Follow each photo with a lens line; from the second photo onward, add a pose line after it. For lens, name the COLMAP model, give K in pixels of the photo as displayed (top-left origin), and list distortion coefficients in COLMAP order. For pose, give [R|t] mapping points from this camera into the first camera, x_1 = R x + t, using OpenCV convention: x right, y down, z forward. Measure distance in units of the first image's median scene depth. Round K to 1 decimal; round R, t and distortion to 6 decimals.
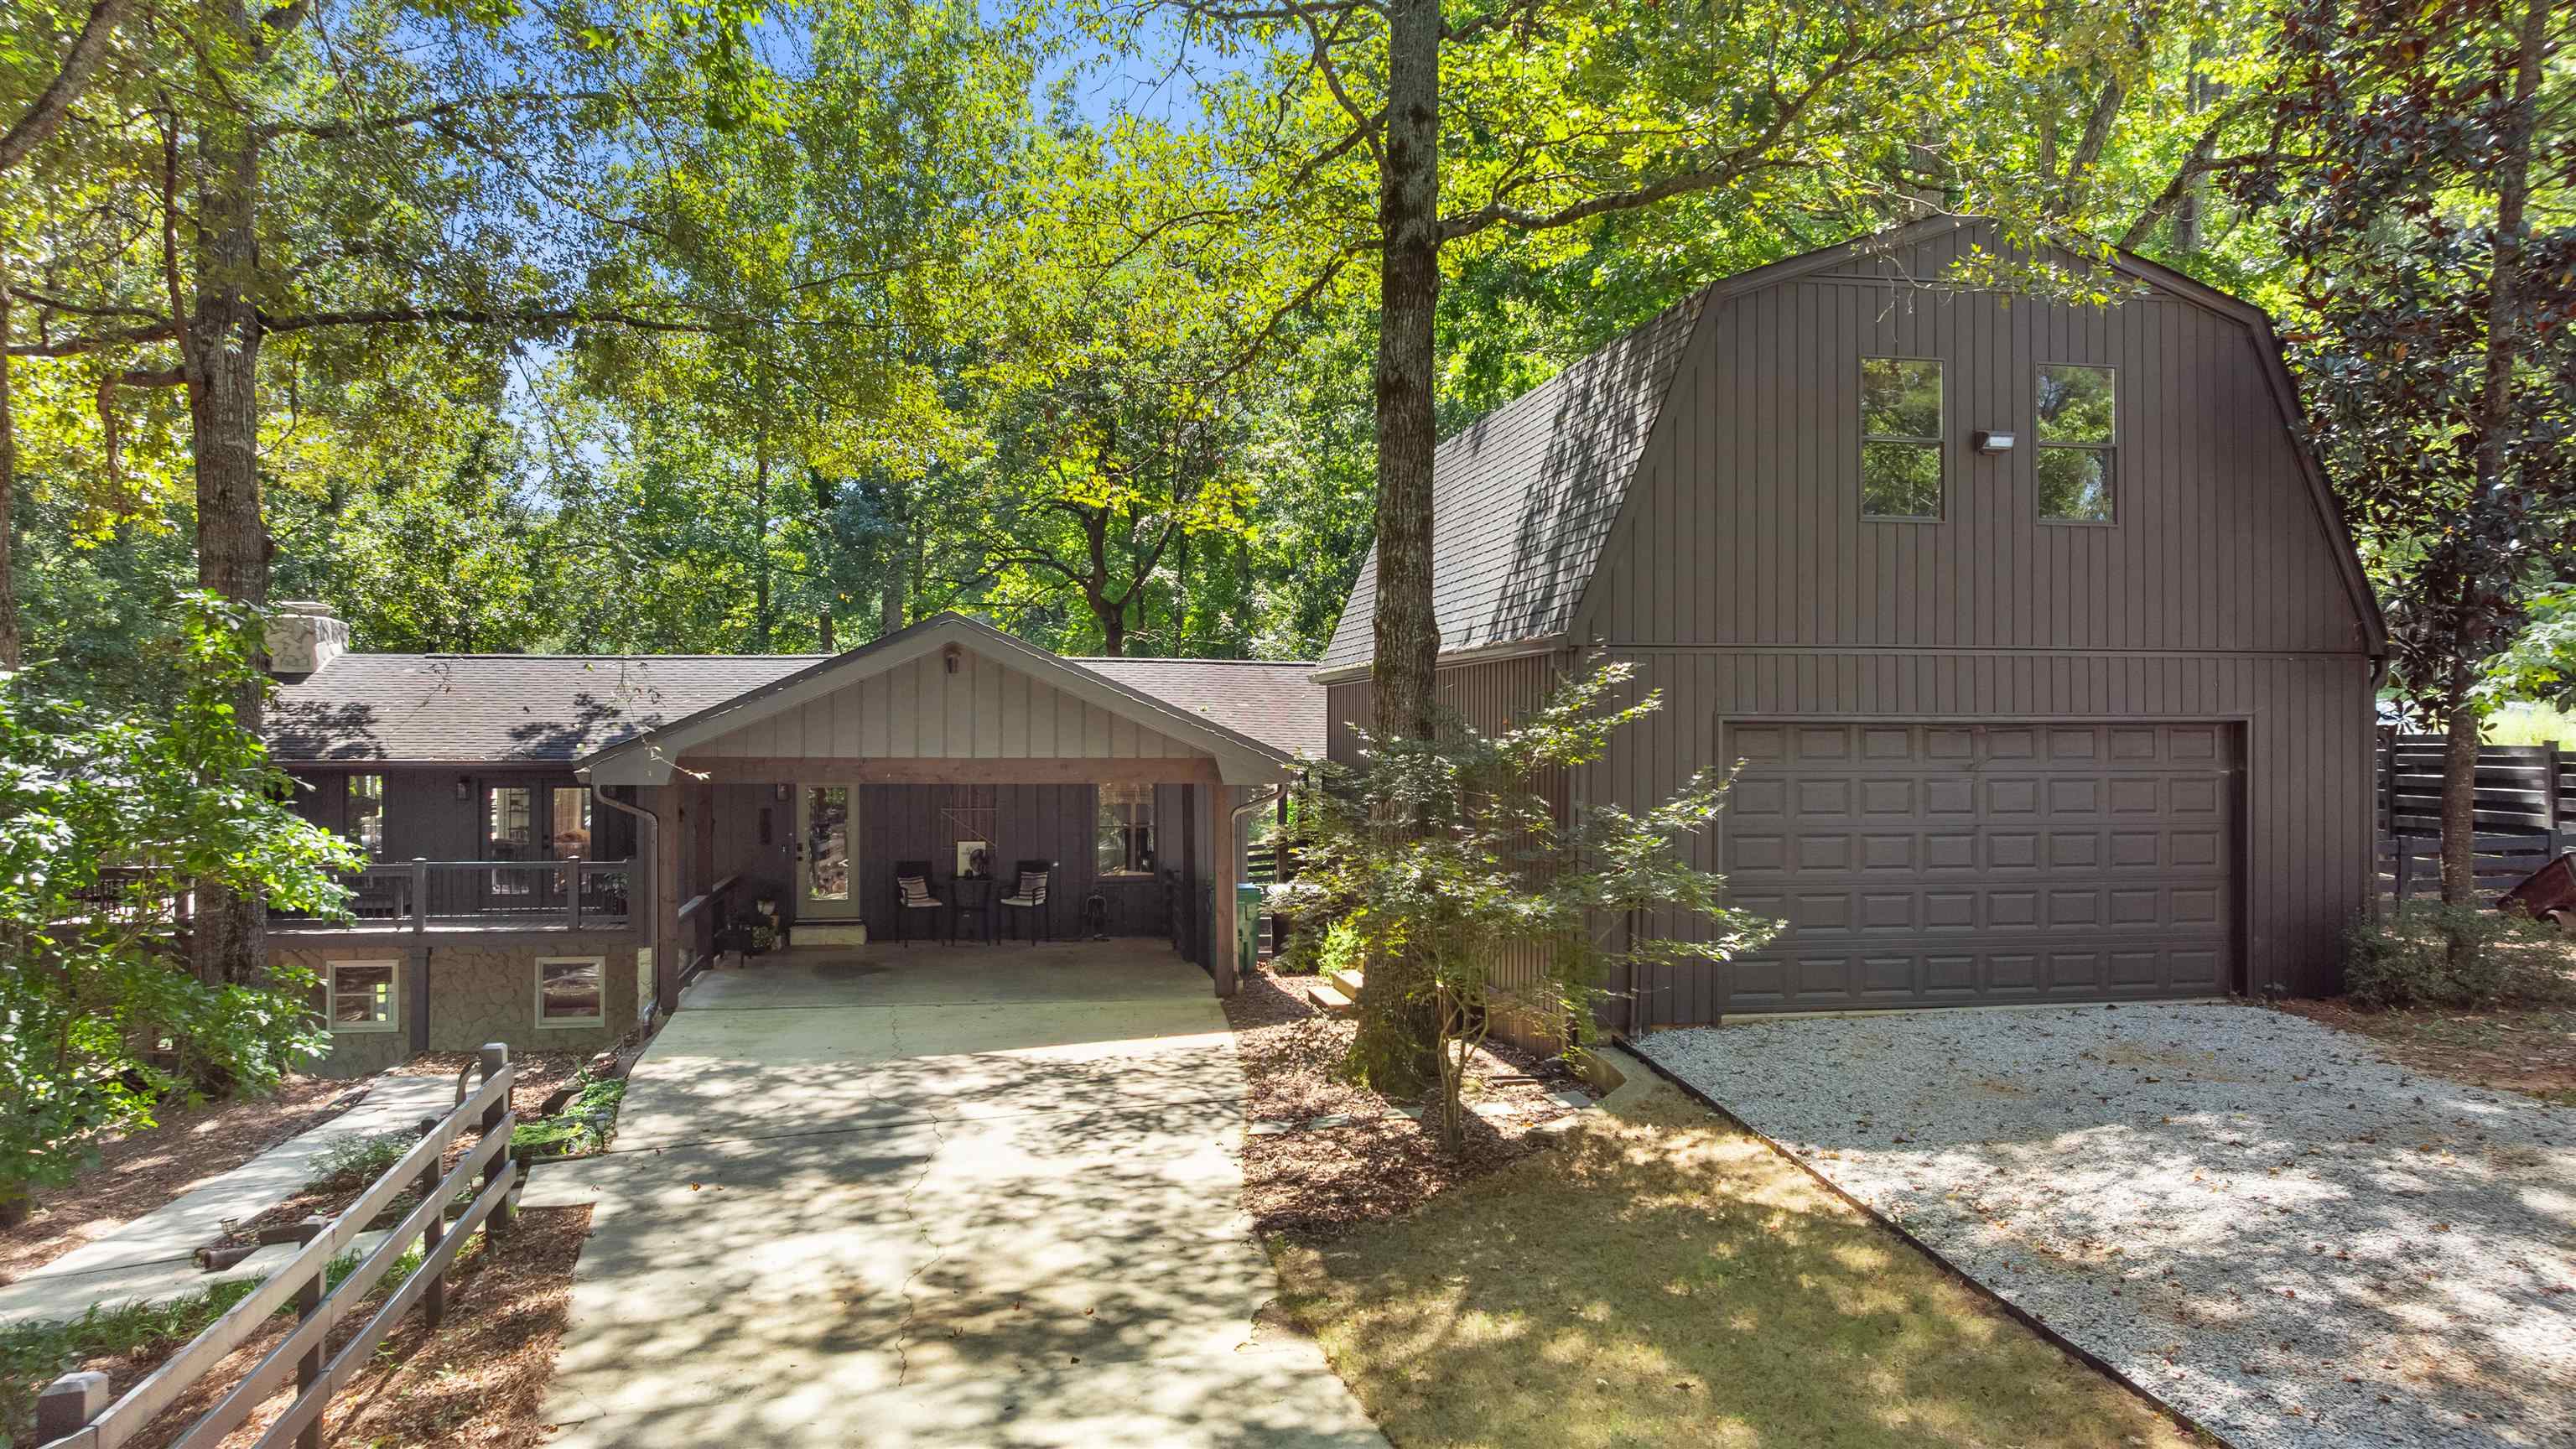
lens RADIAL K [[1824.5, 0, 1288.0], [0, 1824.5, 724.5], [0, 0, 1]] dist [-0.002203, 0.002331]
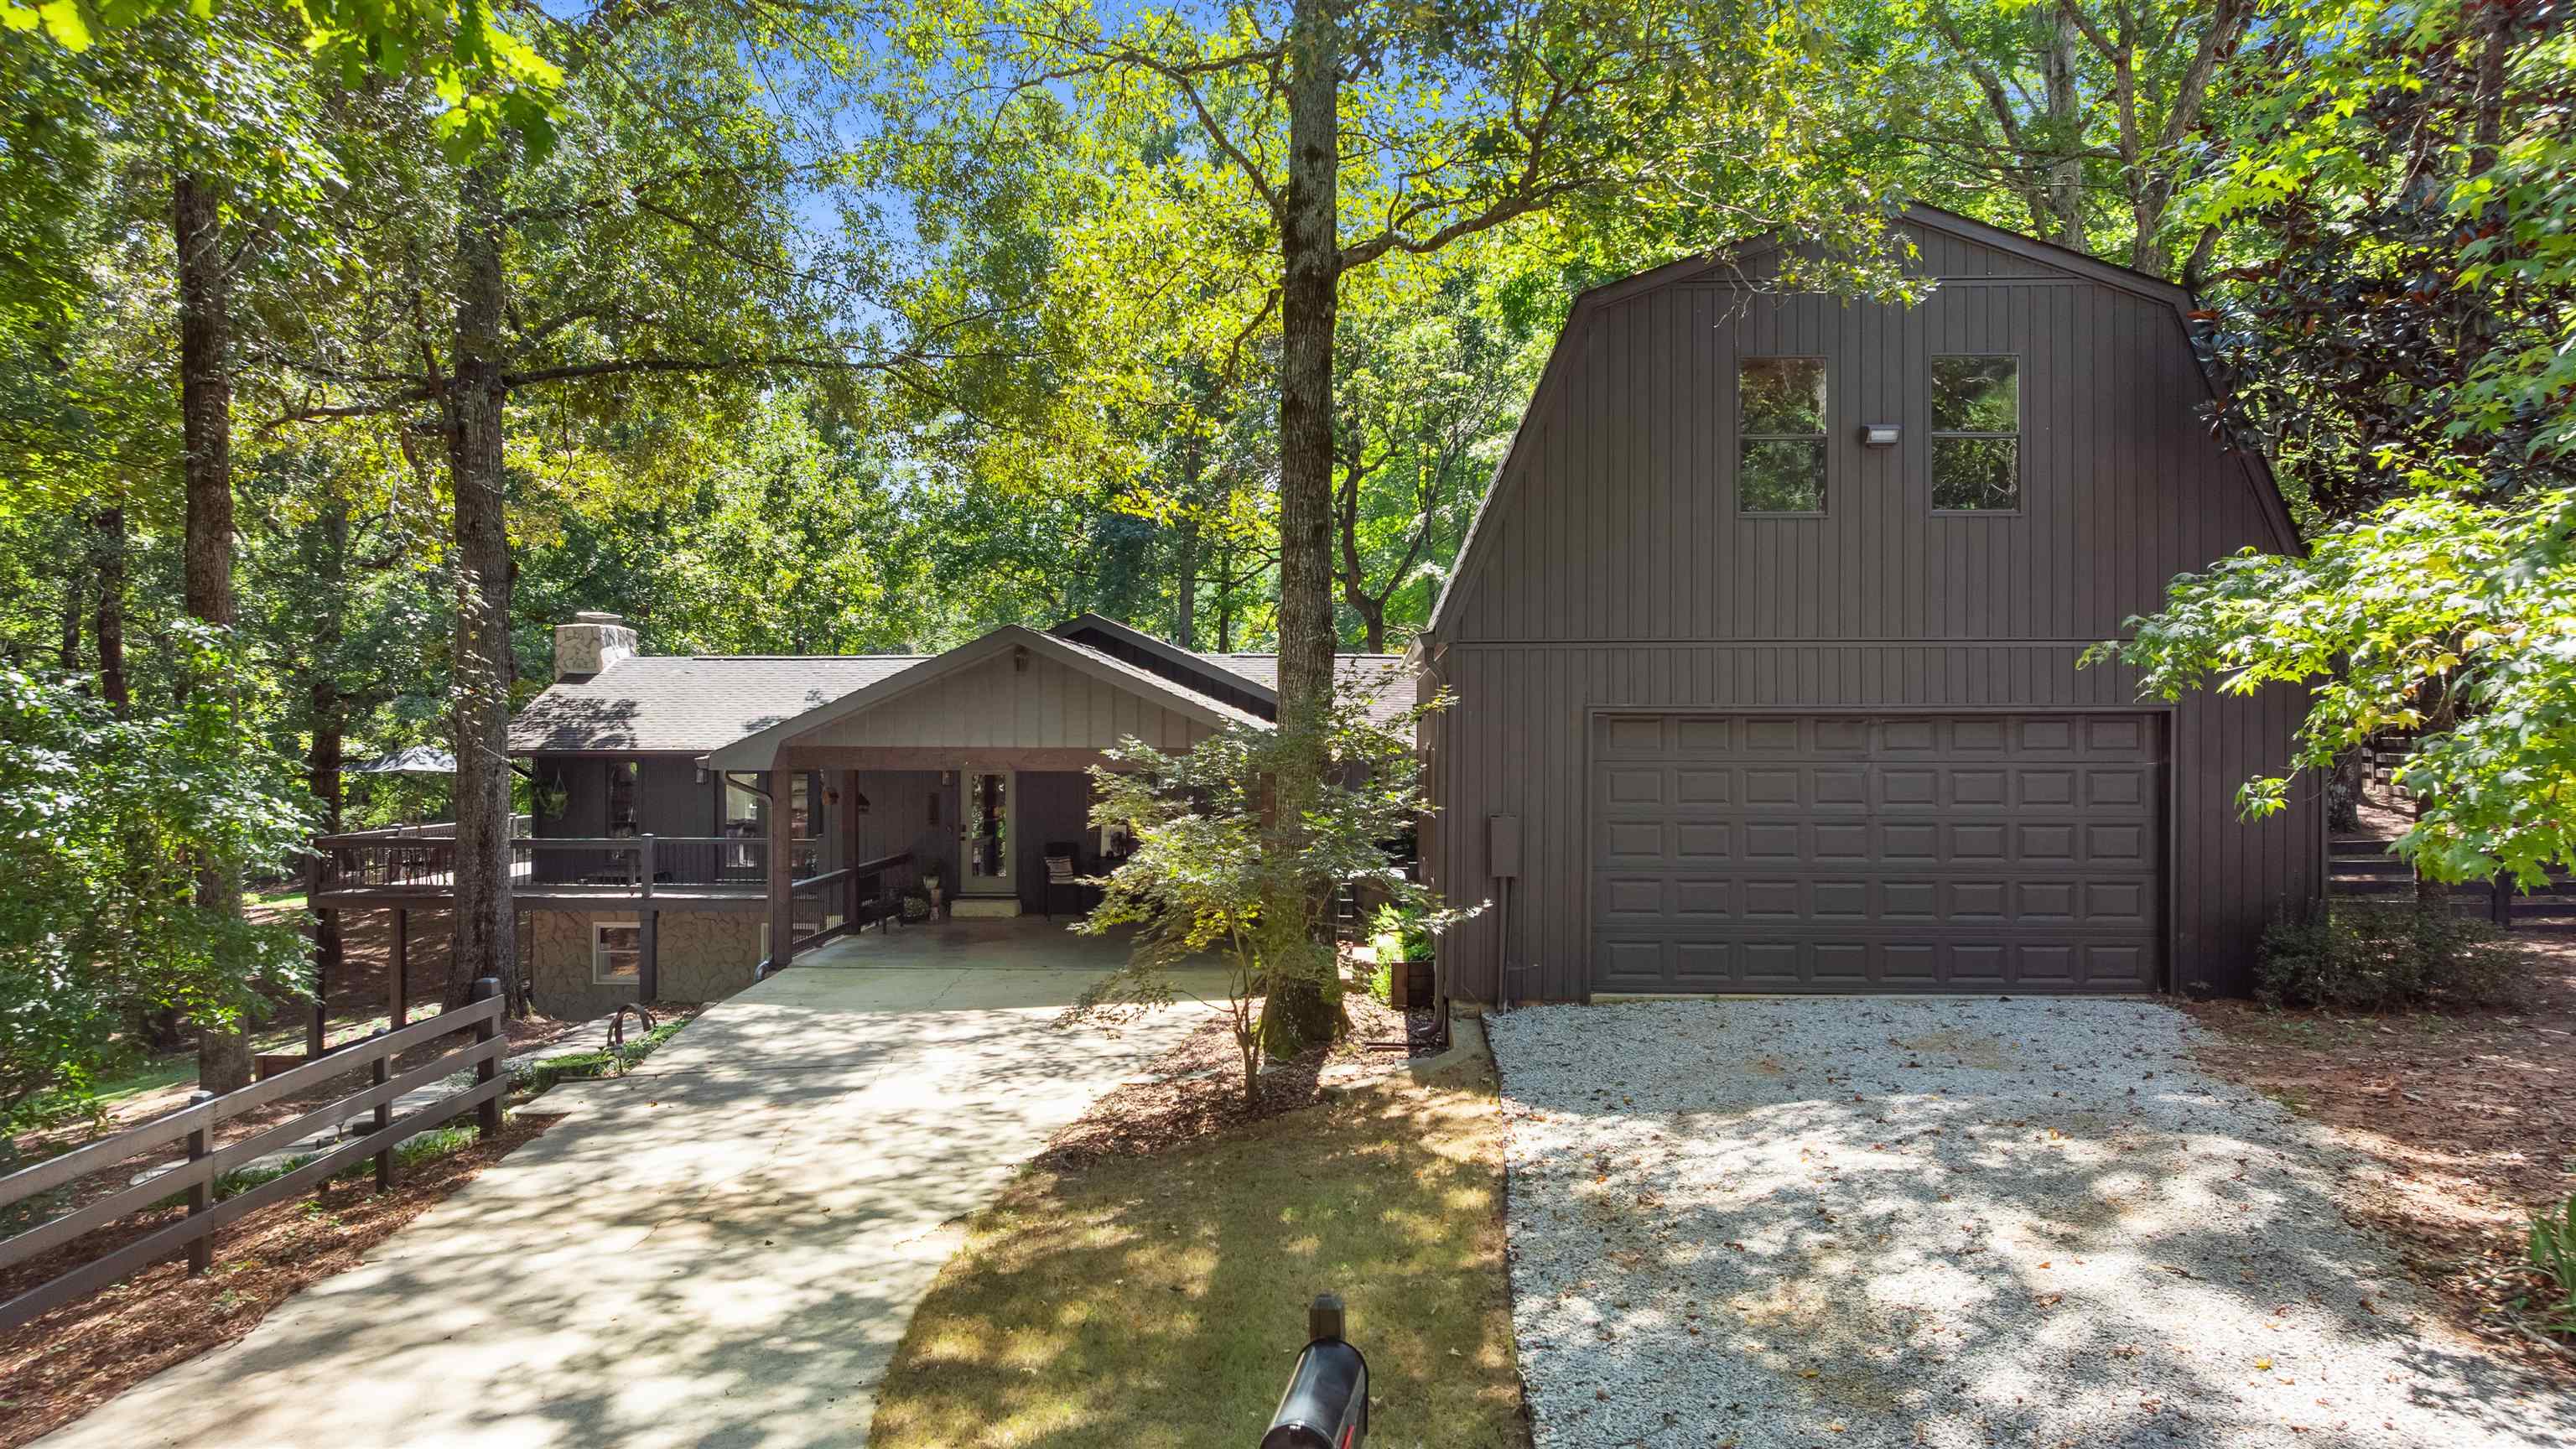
lens RADIAL K [[1832.8, 0, 1288.0], [0, 1832.8, 724.5], [0, 0, 1]] dist [0.003130, 0.001116]
pose [[0.973639, -0.000702, -0.228095, 0.182819], [0.001526, 0.999993, 0.003438, 0.000712], [0.228091, -0.003695, 0.973633, -0.039580]]
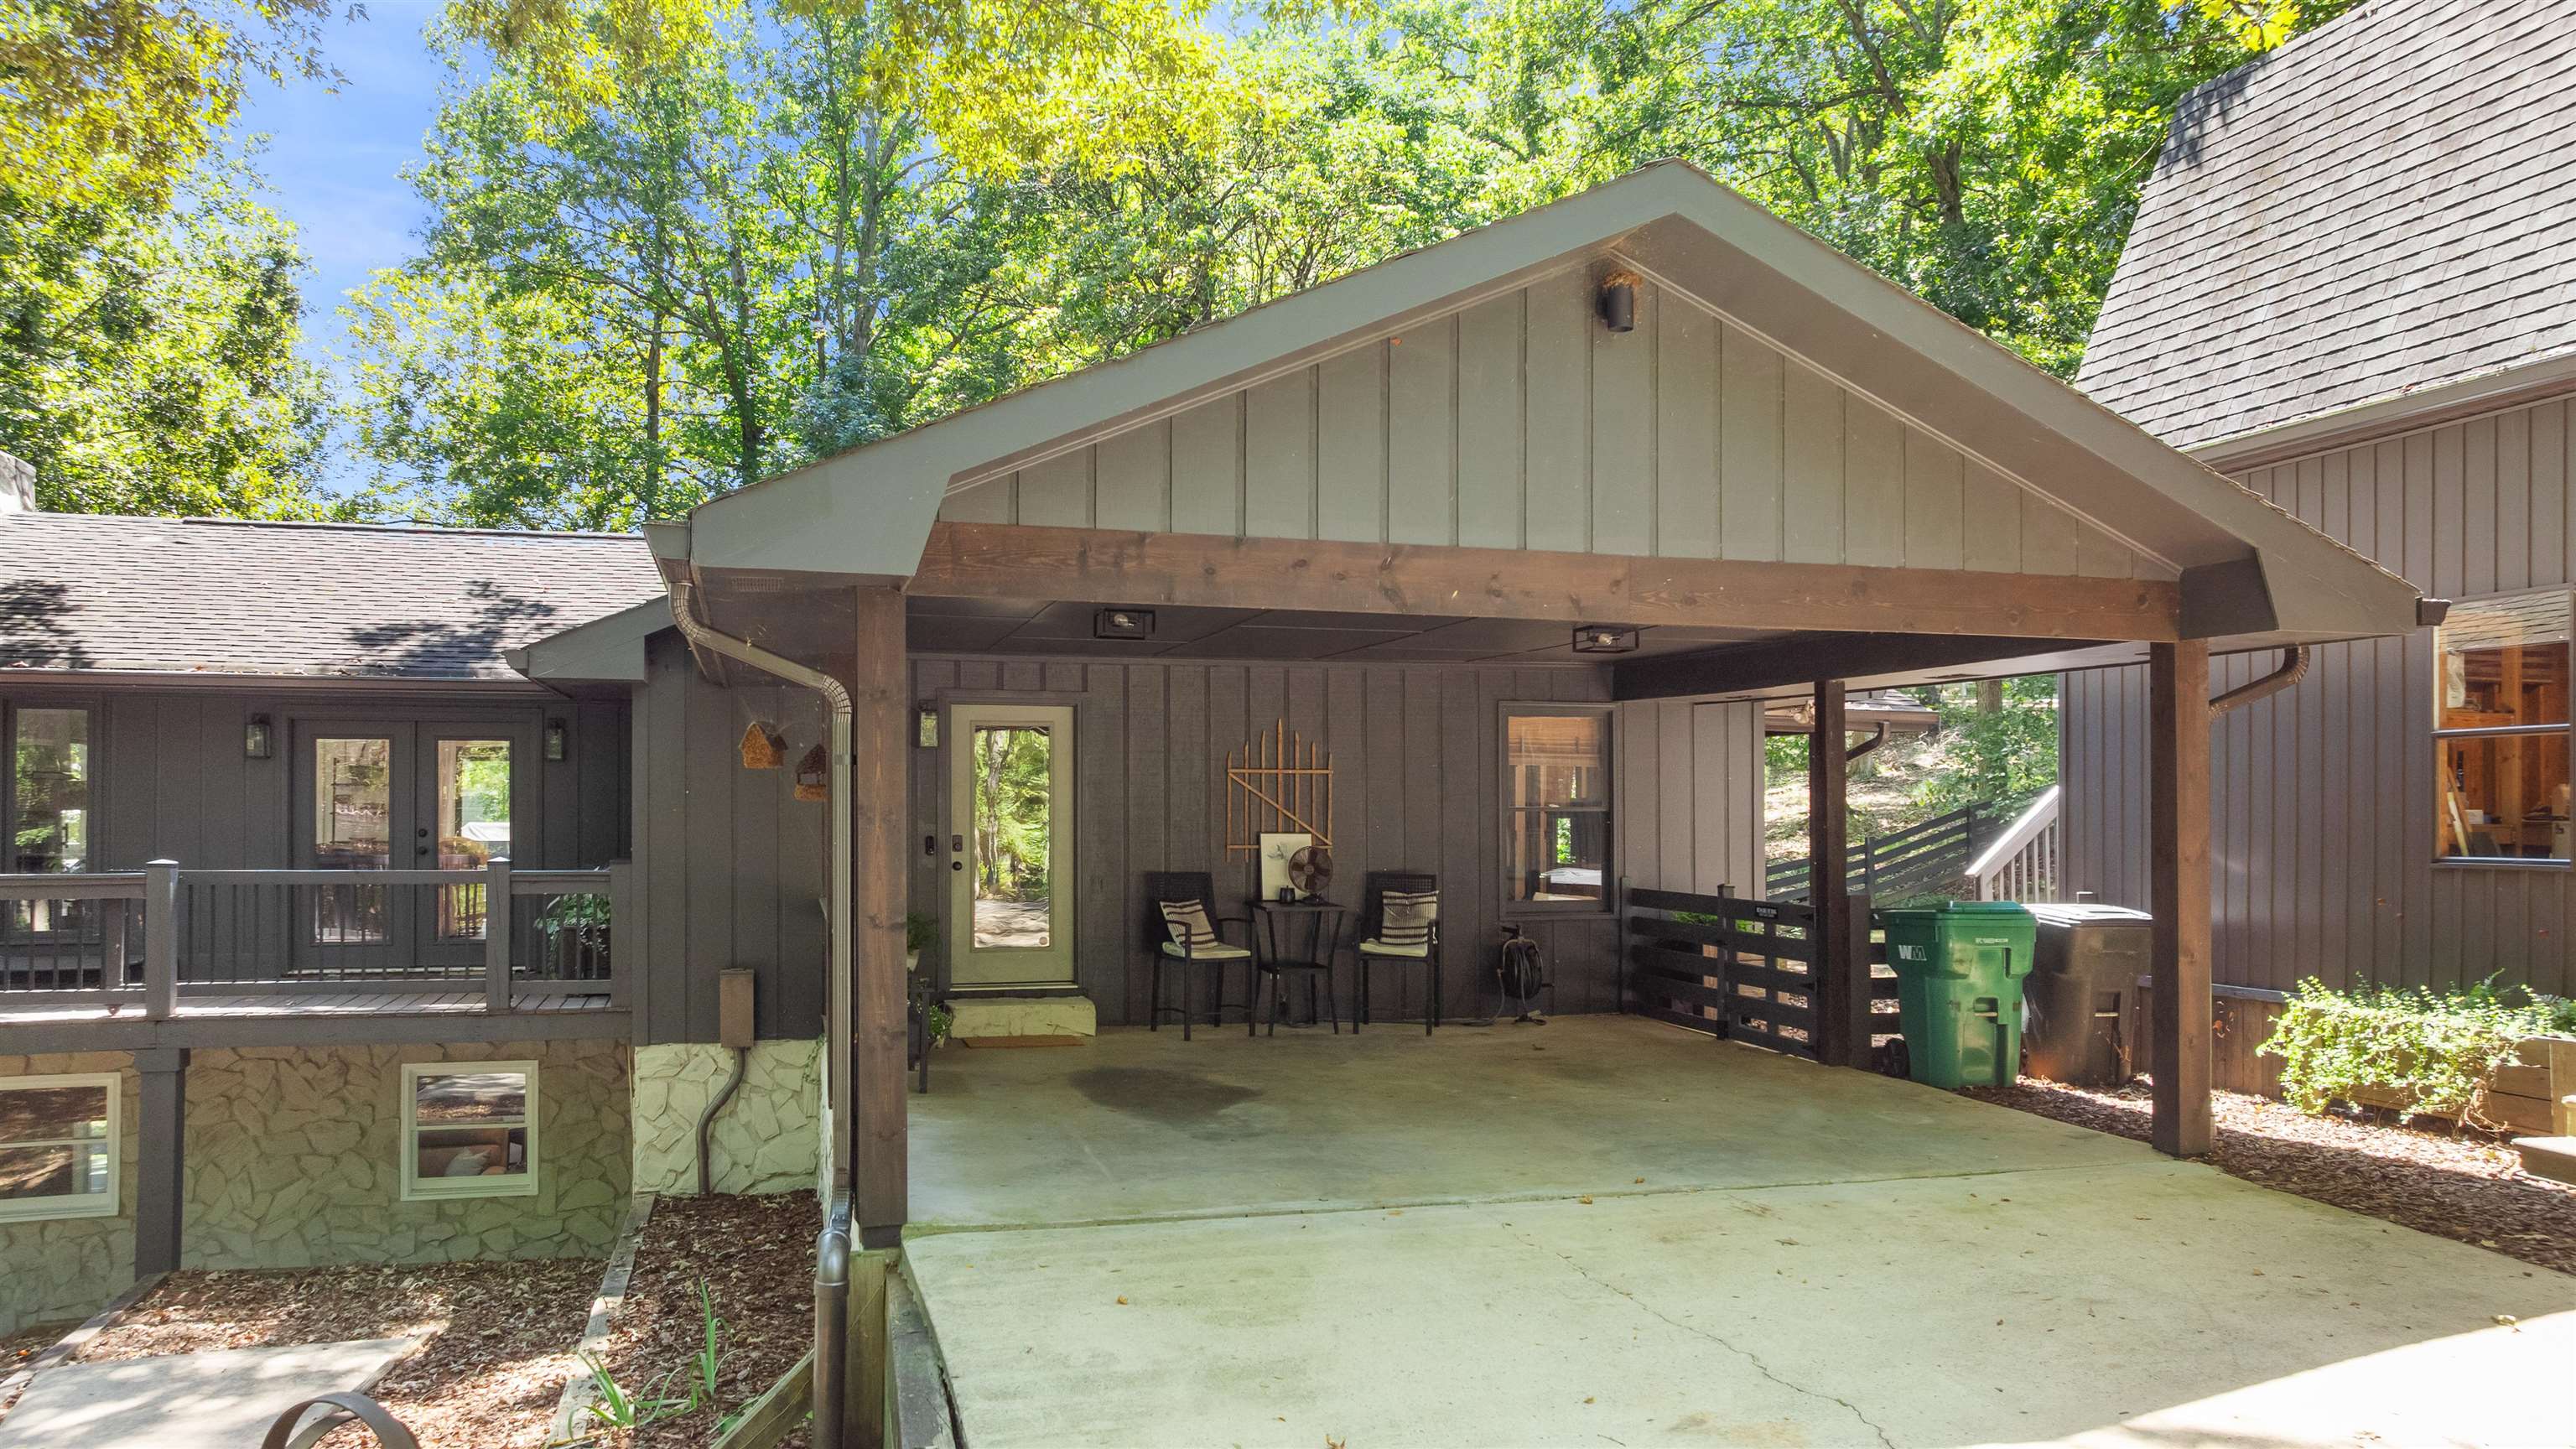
lens RADIAL K [[1823.3, 0, 1291.0], [0, 1823.3, 801.7], [0, 0, 1]] dist [0.001963, 0.002077]
pose [[0.995240, 0.002756, 0.097414, -0.230462], [-0.002938, 0.999994, 0.001722, 0.056073], [-0.097409, -0.002000, 0.995242, 0.501398]]
